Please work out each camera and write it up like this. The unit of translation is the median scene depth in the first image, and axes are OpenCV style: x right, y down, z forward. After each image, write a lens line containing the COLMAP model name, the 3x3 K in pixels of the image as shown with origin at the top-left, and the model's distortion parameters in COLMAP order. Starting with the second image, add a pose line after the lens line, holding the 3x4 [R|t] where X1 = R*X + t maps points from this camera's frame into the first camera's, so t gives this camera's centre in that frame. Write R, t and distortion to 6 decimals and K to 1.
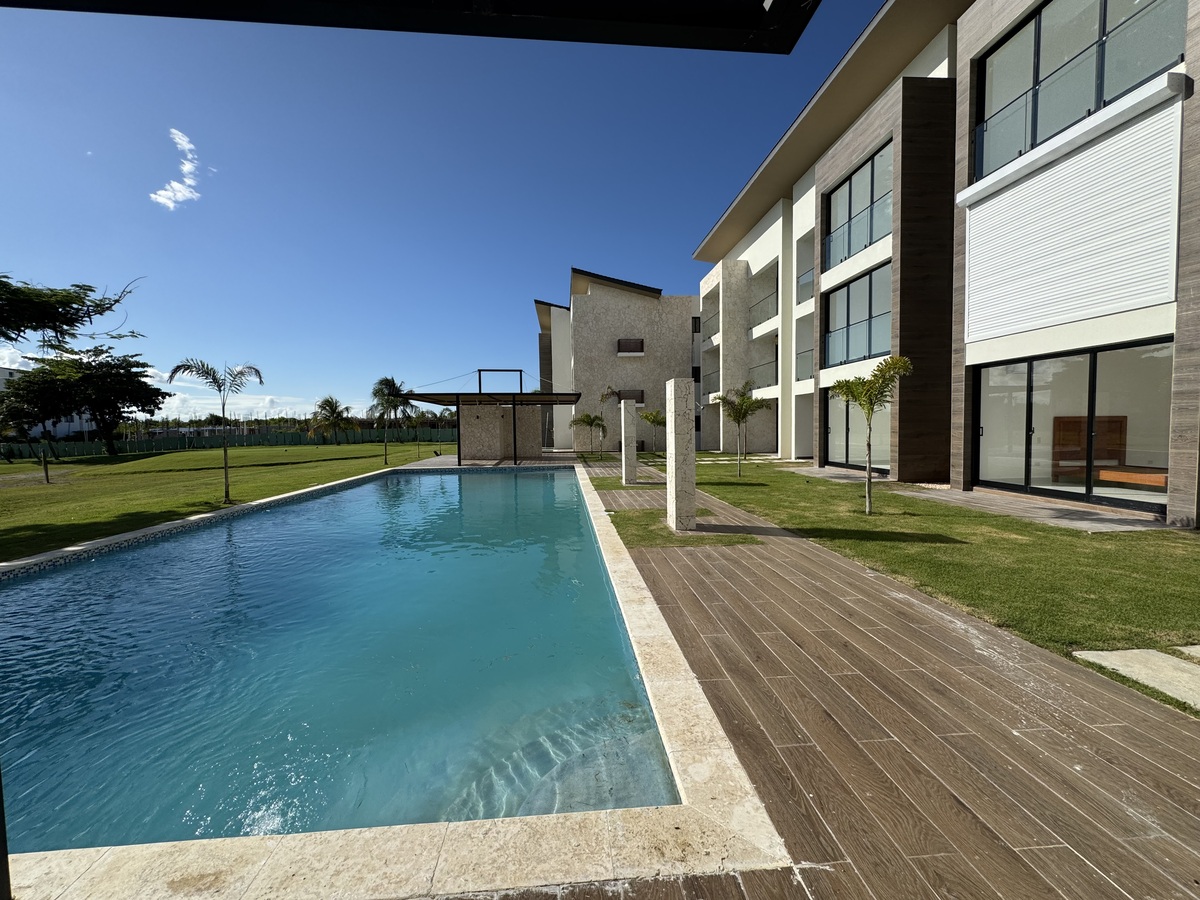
lens RADIAL K [[477.6, 0, 595.9], [0, 477.6, 446.0], [0, 0, 1]] dist [-0.002790, 0.000916]
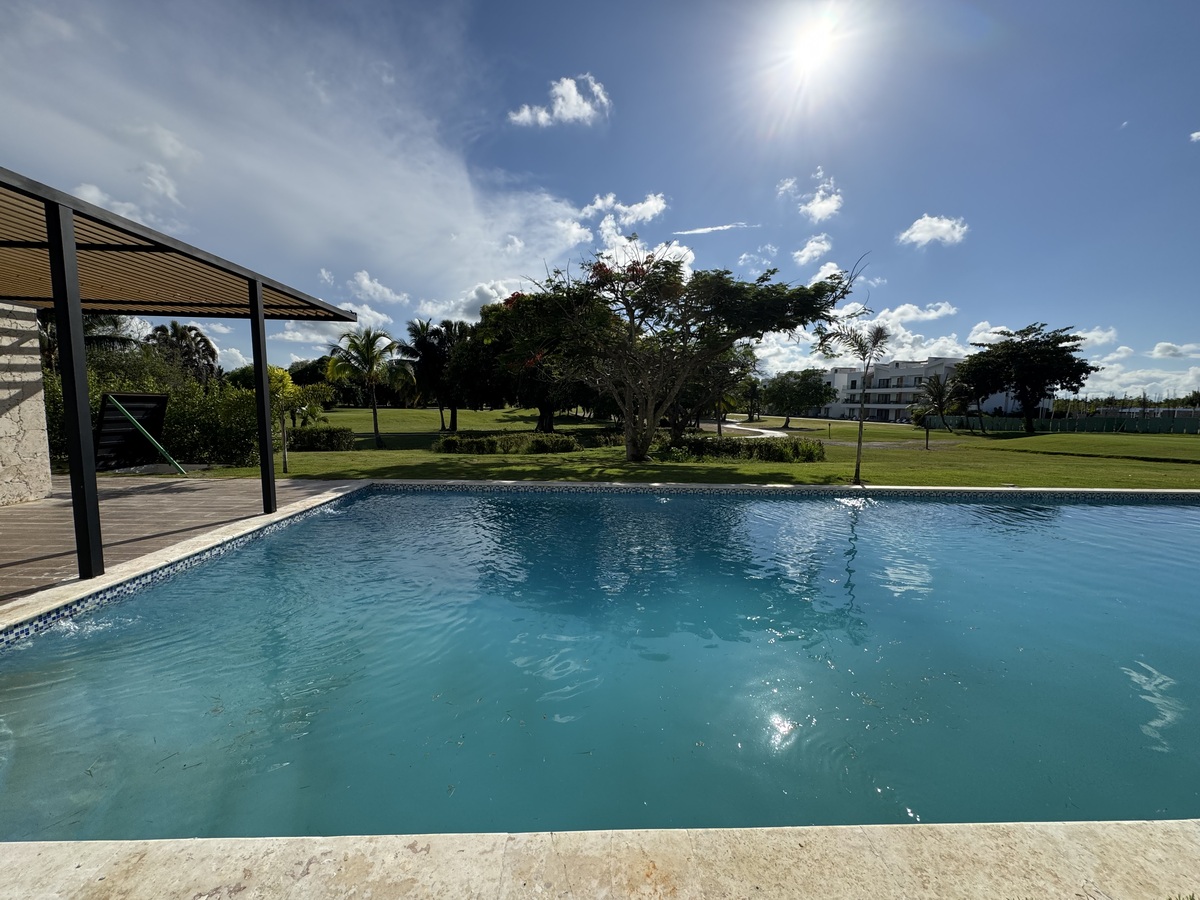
lens RADIAL K [[477.6, 0, 610.2], [0, 477.6, 462.1], [0, 0, 1]] dist [-0.002790, 0.000916]
pose [[-0.025075, 0.138706, -0.990016, 0.076992], [-0.062688, 0.988160, 0.140034, -0.009449], [0.997718, 0.065573, -0.016083, 0.274878]]
